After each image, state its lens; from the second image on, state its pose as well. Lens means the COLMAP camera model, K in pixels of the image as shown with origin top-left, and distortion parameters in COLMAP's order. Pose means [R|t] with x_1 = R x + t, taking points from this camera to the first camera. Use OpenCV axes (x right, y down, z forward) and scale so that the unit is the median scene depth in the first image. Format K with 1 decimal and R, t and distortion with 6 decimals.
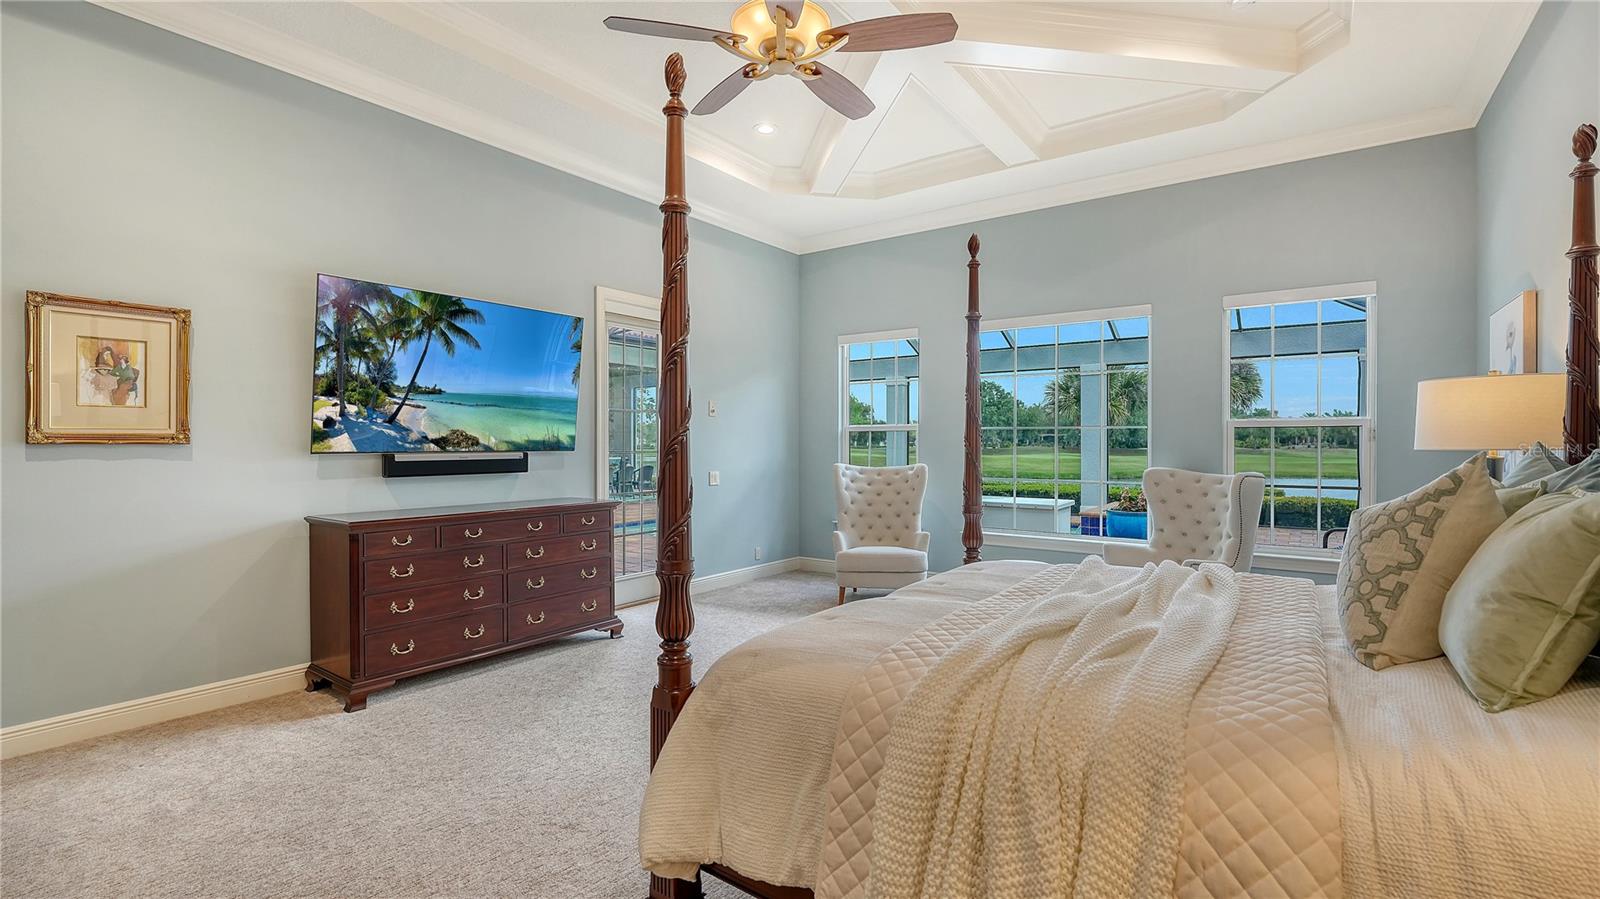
lens RADIAL K [[696.7, 0, 801.6], [0, 696.7, 455.4], [0, 0, 1]] dist [-0.011027, 0.001194]
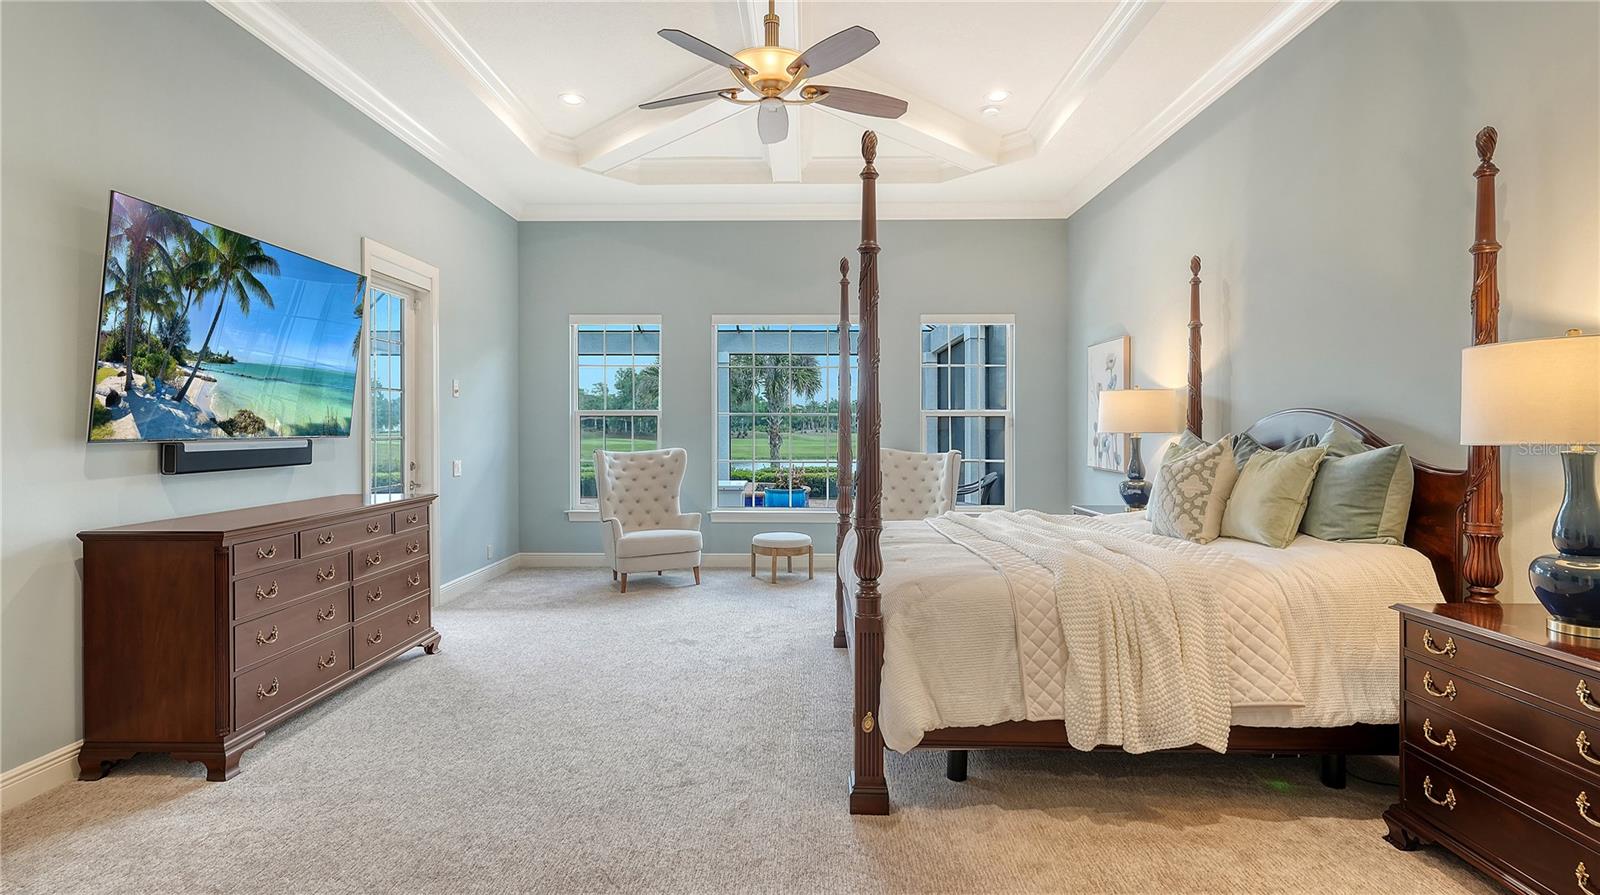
lens RADIAL K [[767.8, 0, 790.6], [0, 767.8, 437.0], [0, 0, 1]] dist [0.009885, 0.001509]
pose [[0.824862, -0.005602, 0.565306, -0.526148], [0.008533, 0.999960, -0.002541, -0.000020], [-0.565269, 0.006920, 0.824877, -0.051263]]
